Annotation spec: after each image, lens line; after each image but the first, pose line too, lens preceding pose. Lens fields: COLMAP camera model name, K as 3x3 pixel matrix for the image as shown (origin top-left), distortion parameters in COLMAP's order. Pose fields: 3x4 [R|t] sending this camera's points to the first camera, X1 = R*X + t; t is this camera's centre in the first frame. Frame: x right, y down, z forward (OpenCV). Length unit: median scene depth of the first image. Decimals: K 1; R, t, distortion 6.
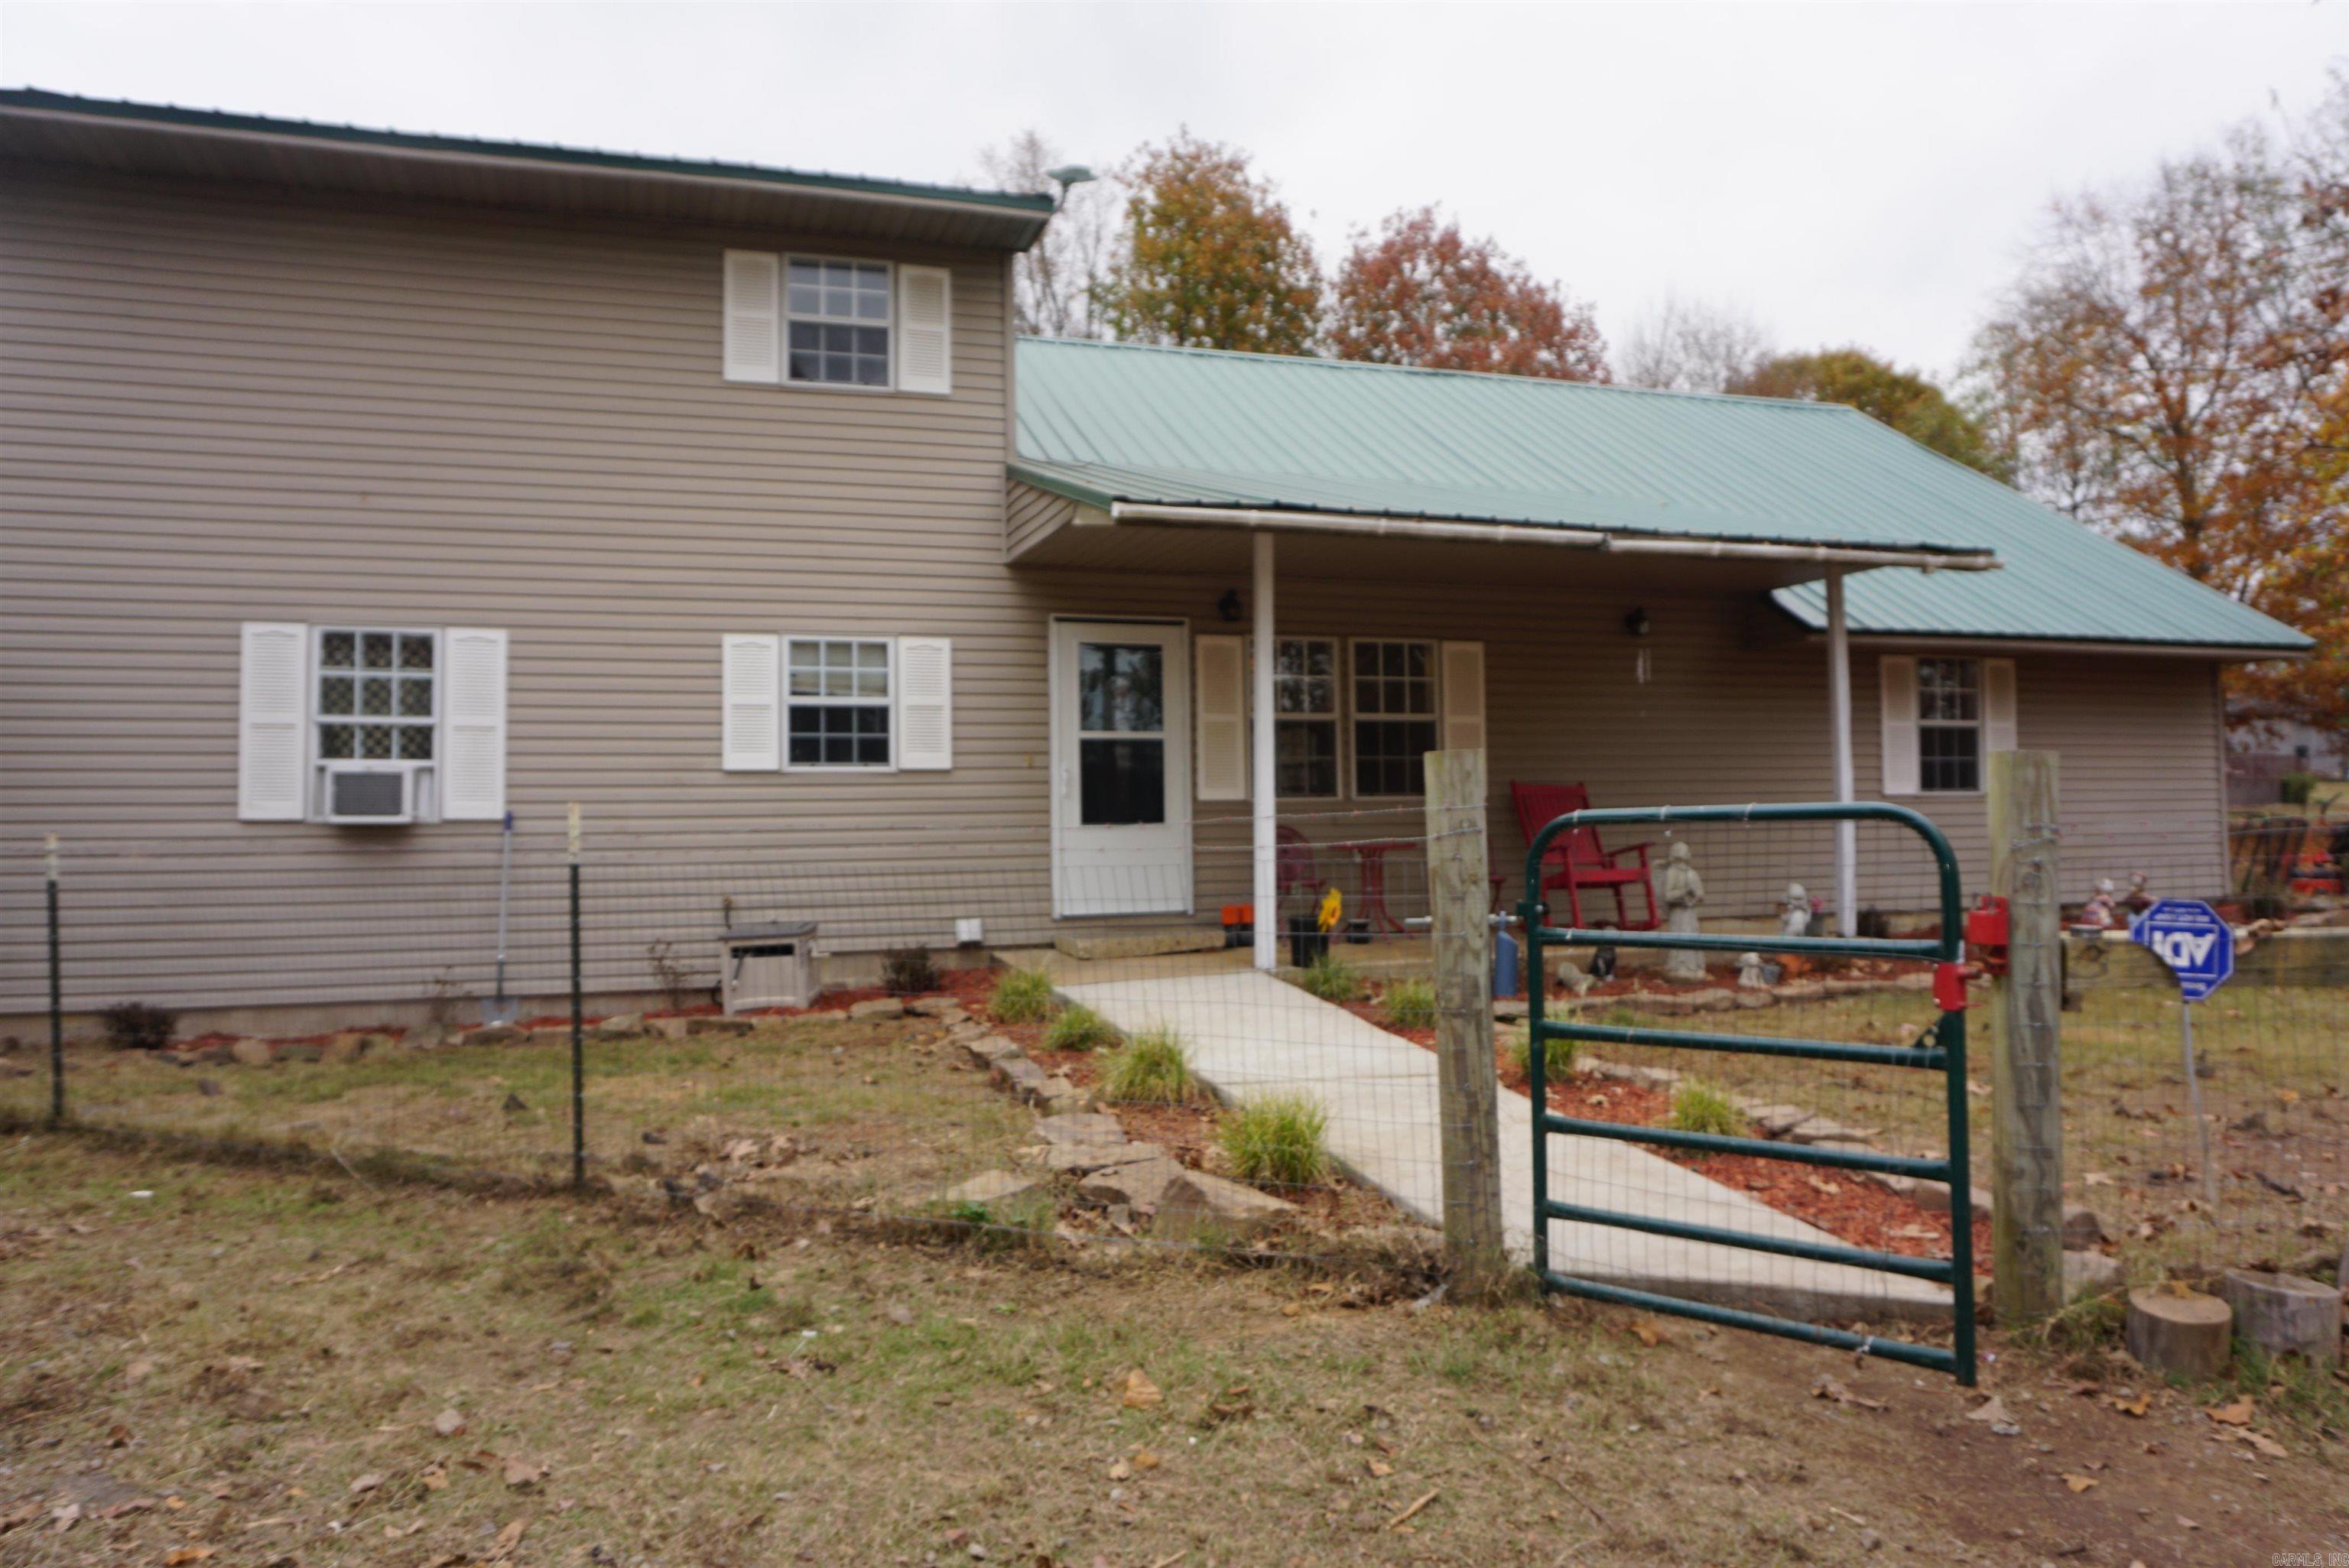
lens RADIAL K [[1583.3, 0, 1177.7], [0, 1583.3, 787.8], [0, 0, 1]] dist [-0.056655, 0.035985]
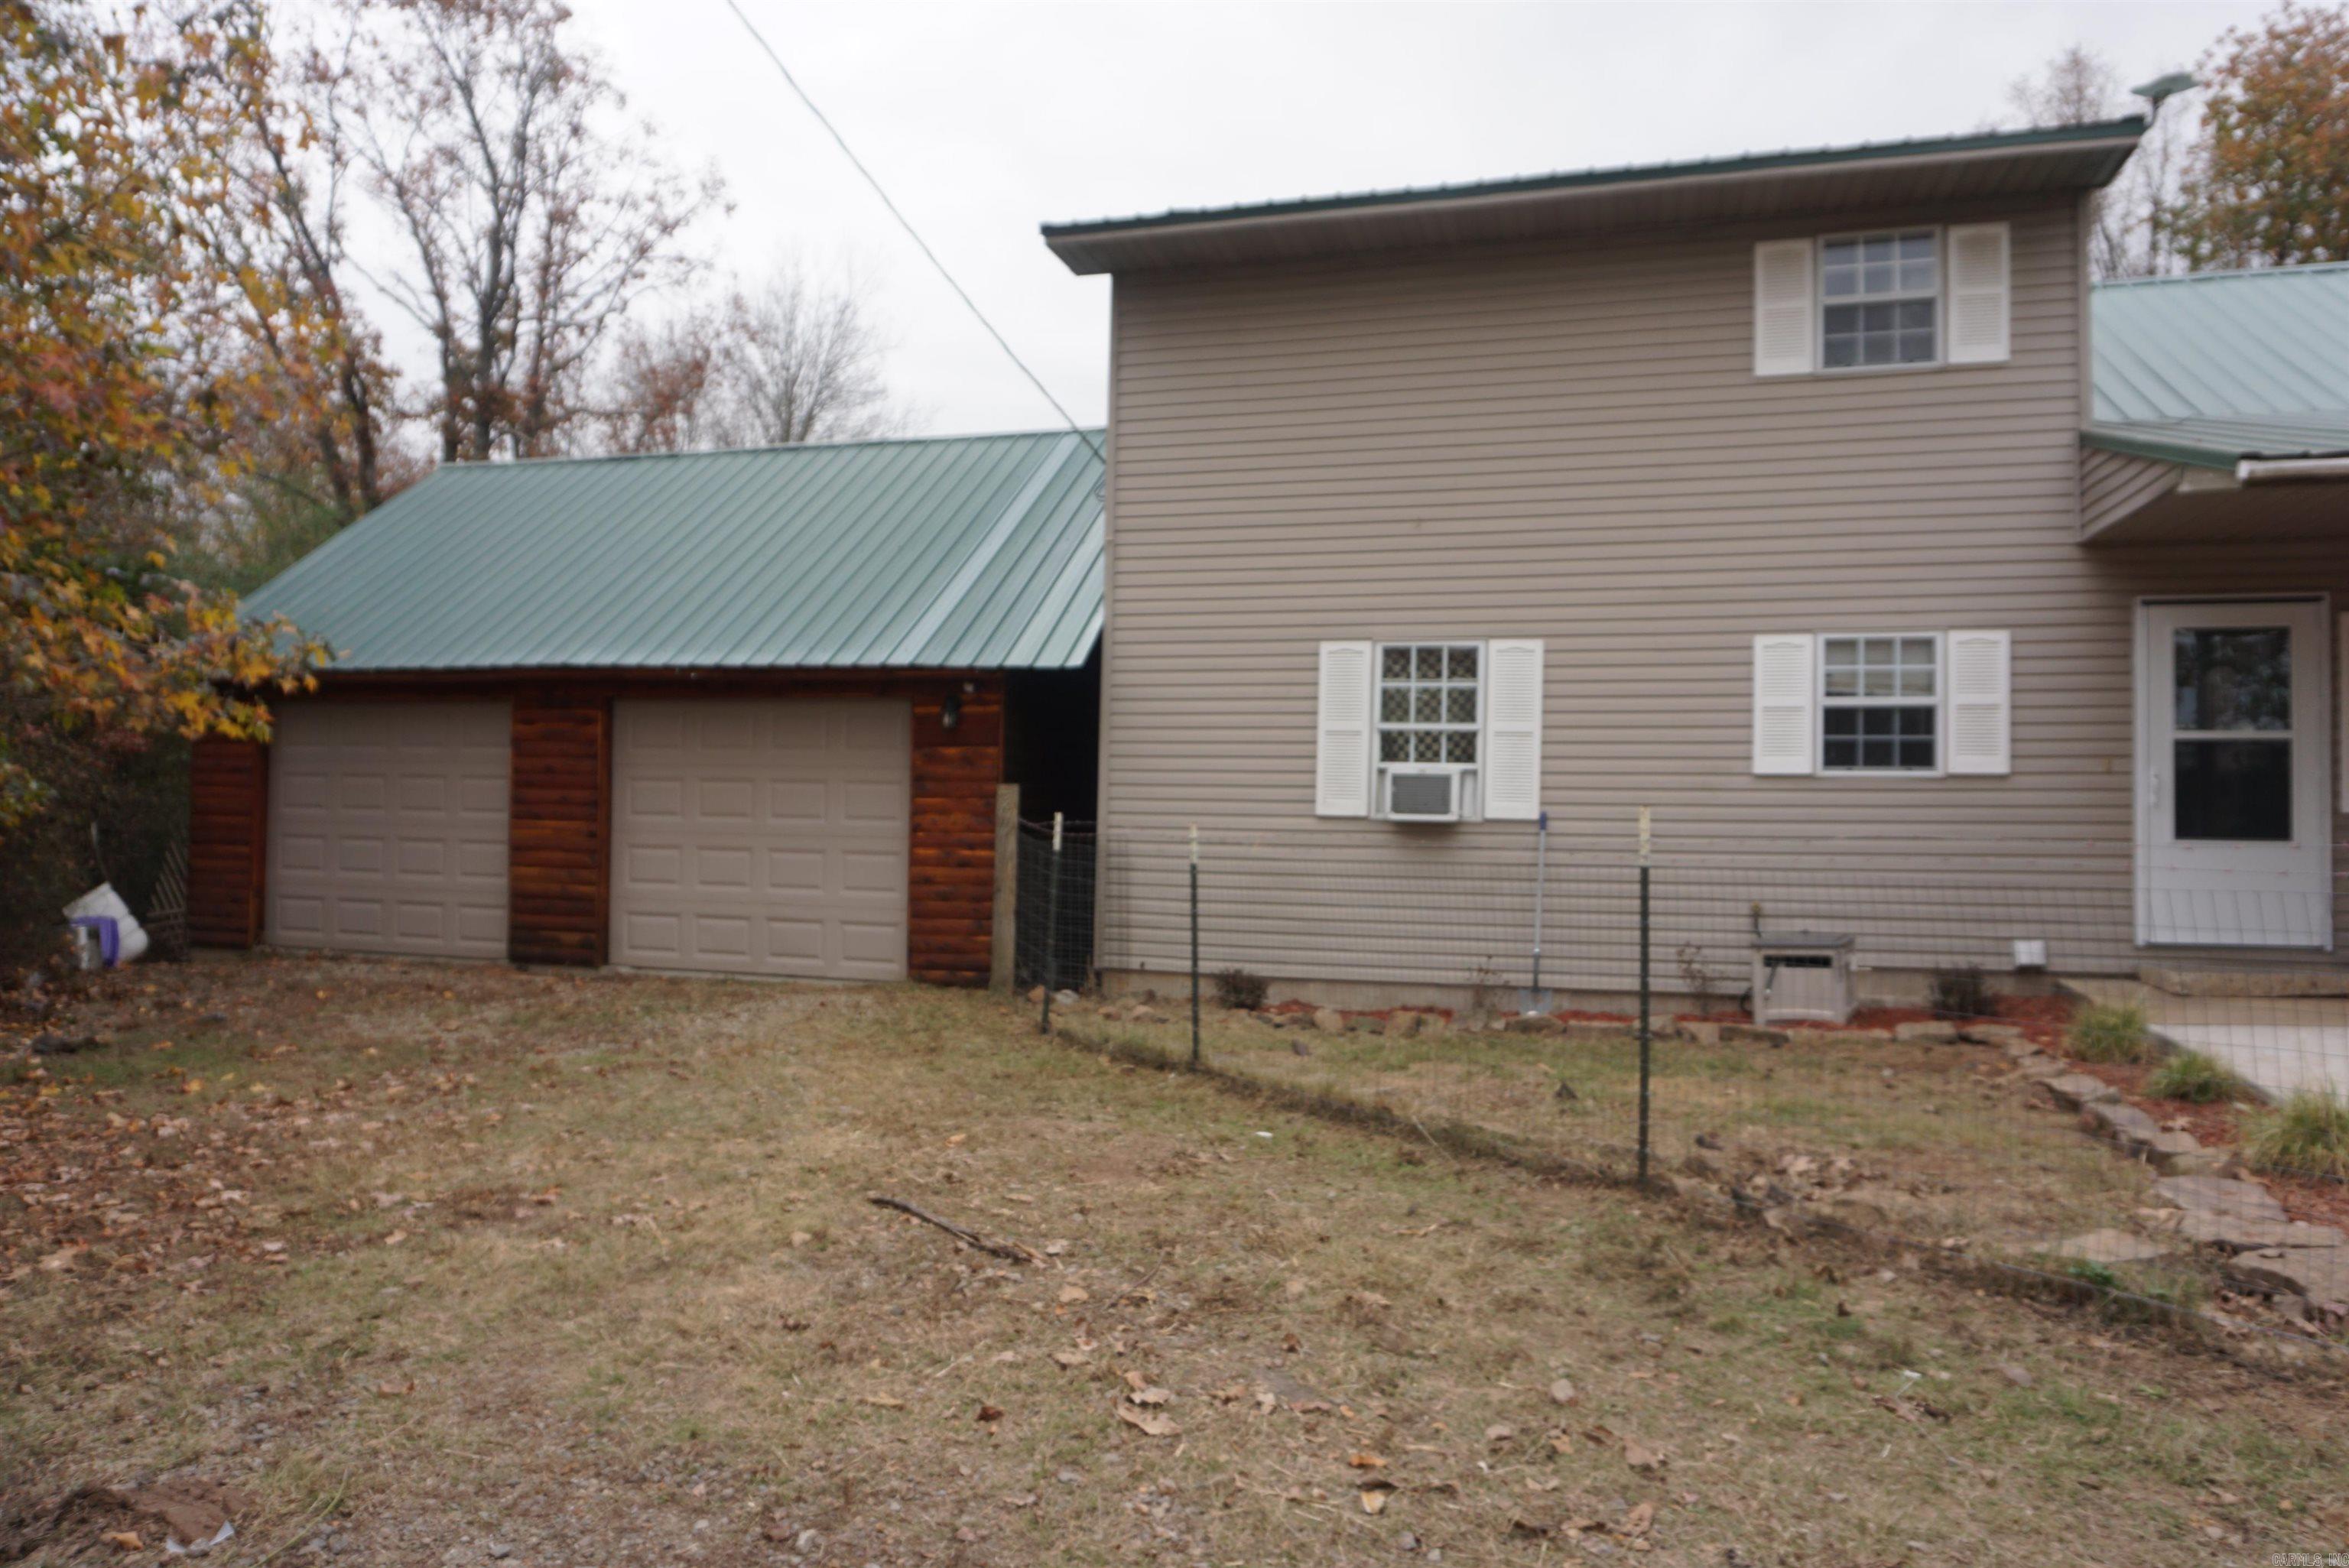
lens RADIAL K [[1583.3, 0, 1178.9], [0, 1583.3, 788.8], [0, 0, 1]] dist [-0.056655, 0.035985]
pose [[0.819681, 0.009710, -0.572738, -0.024656], [-0.010247, 0.999945, 0.002287, -0.000695], [0.572729, 0.003994, 0.819735, -0.008345]]
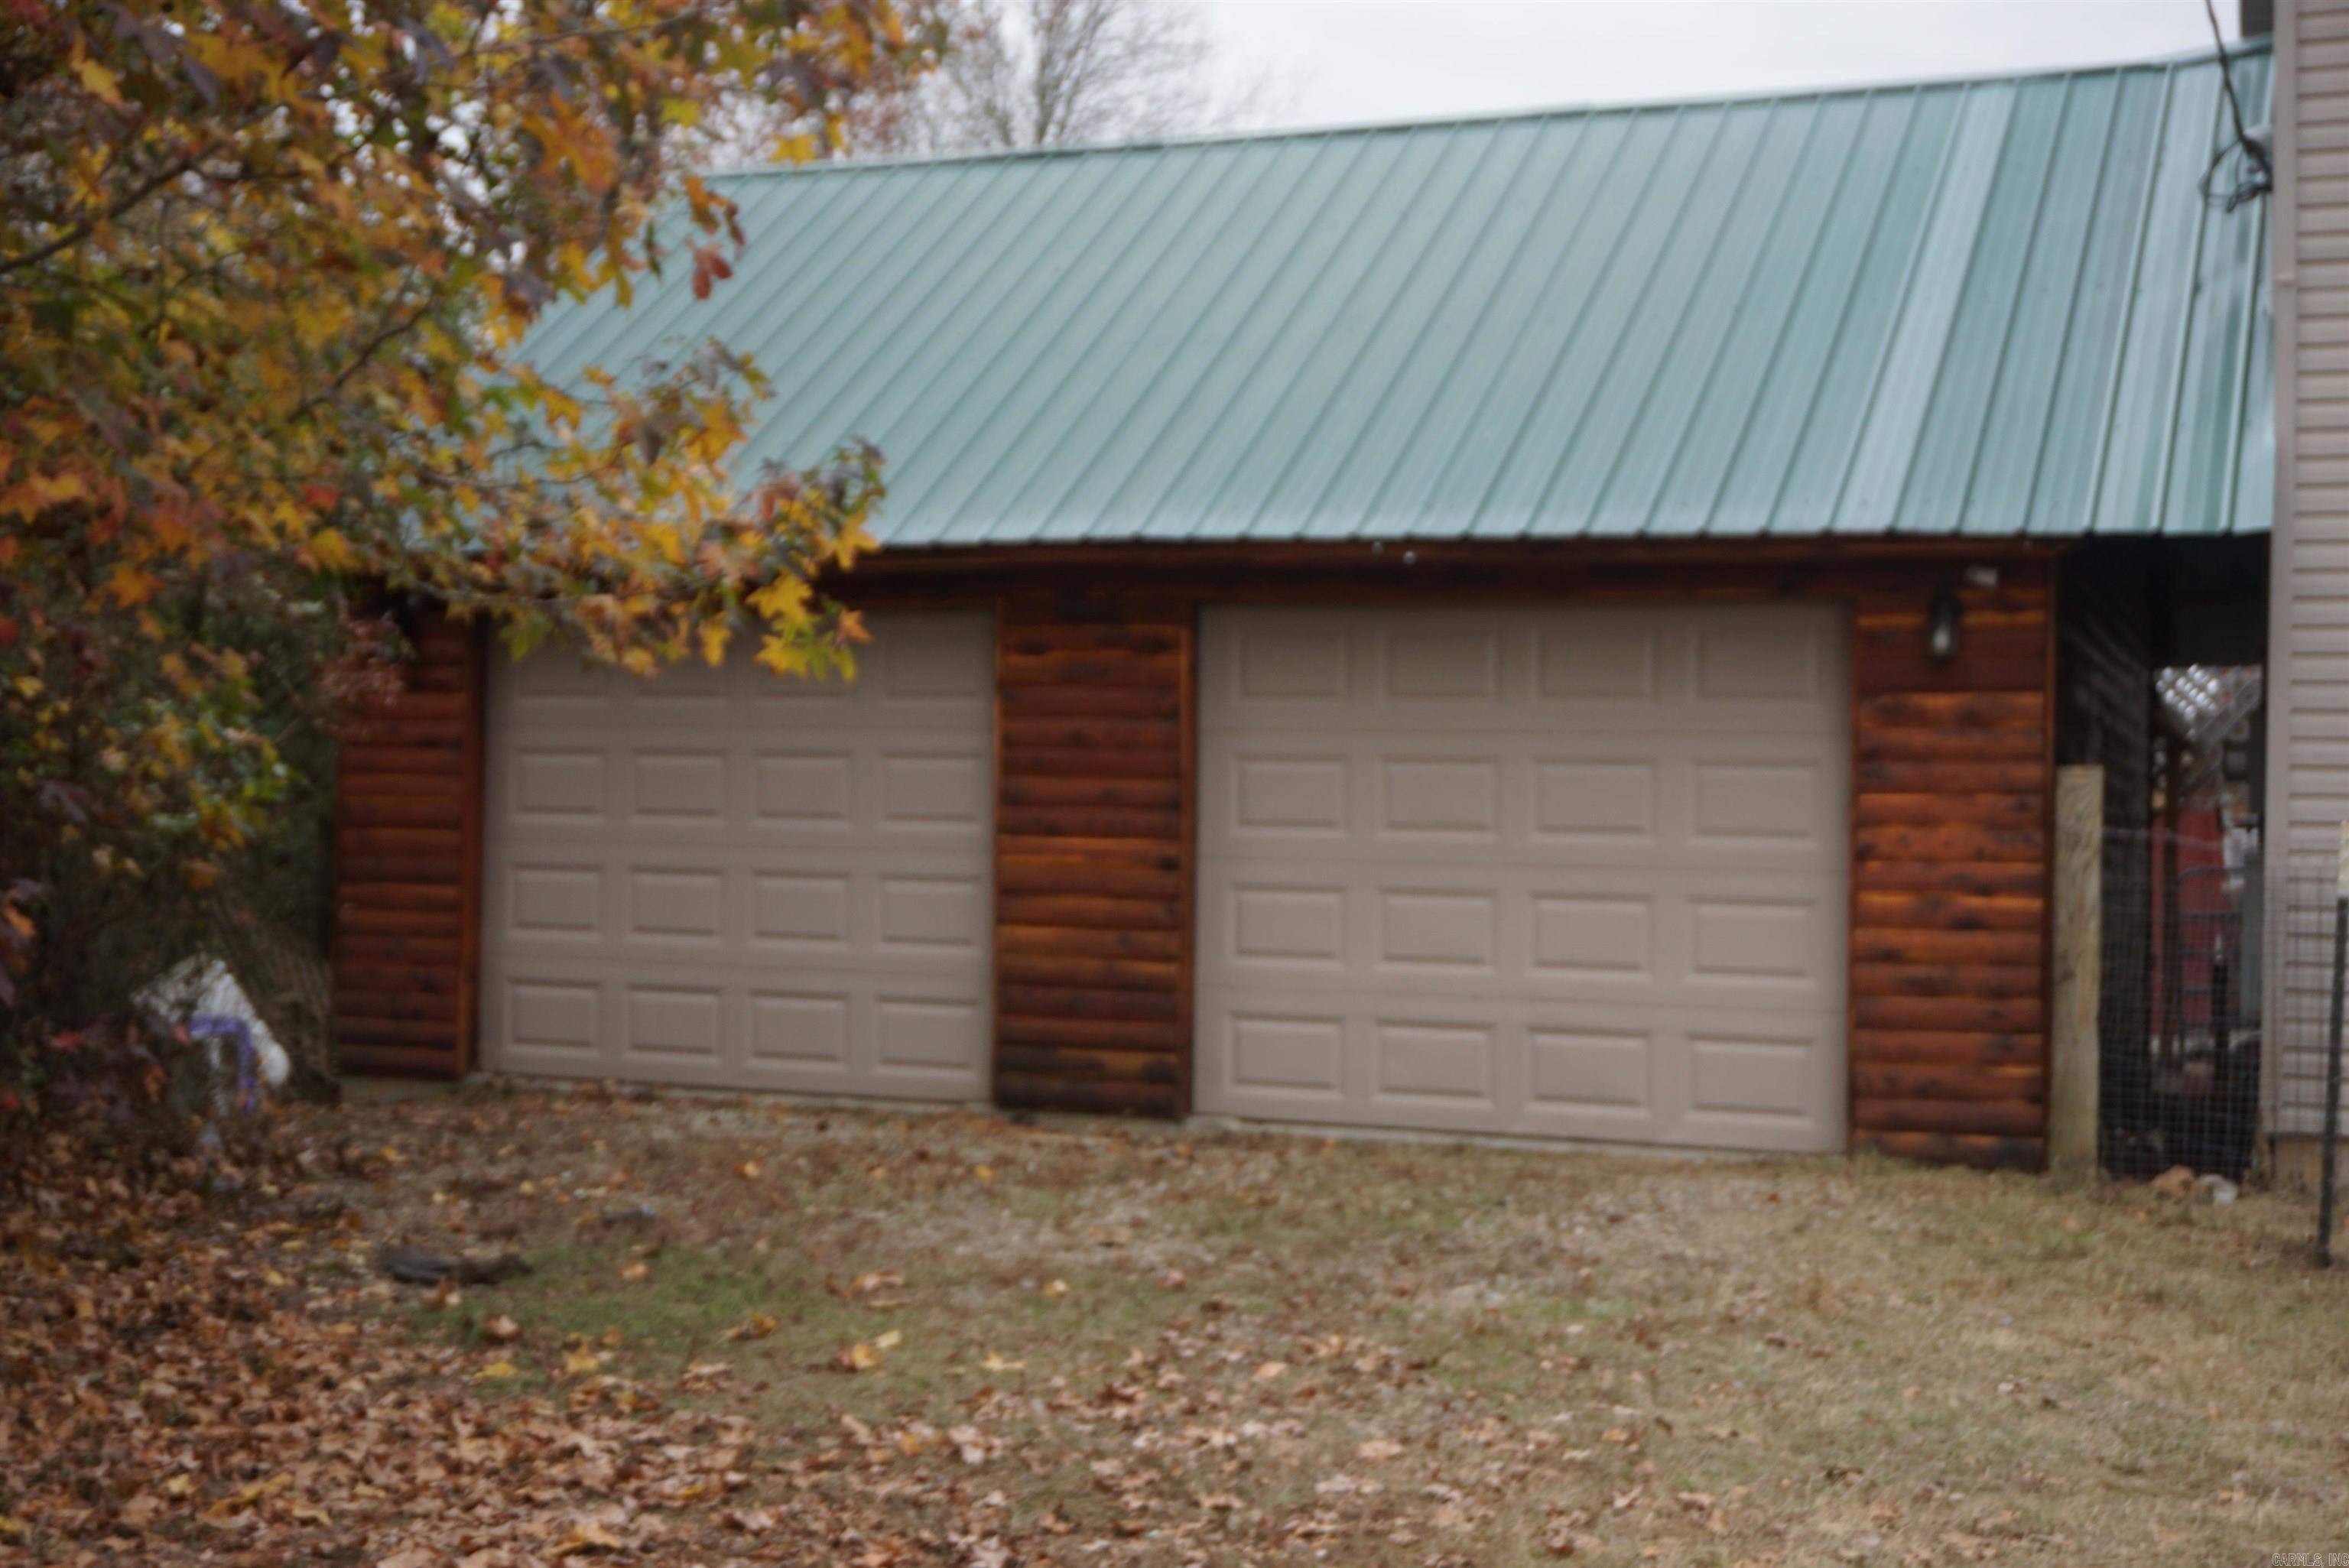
lens RADIAL K [[2766.6, 0, 1175.4], [0, 2766.6, 788.3], [0, 0, 1]] dist [0.020230, 0.000000]
pose [[0.771854, 0.013091, -0.635665, -0.285448], [-0.008557, 0.999911, 0.010202, -0.000109], [0.635742, -0.002435, 0.771898, -0.096767]]
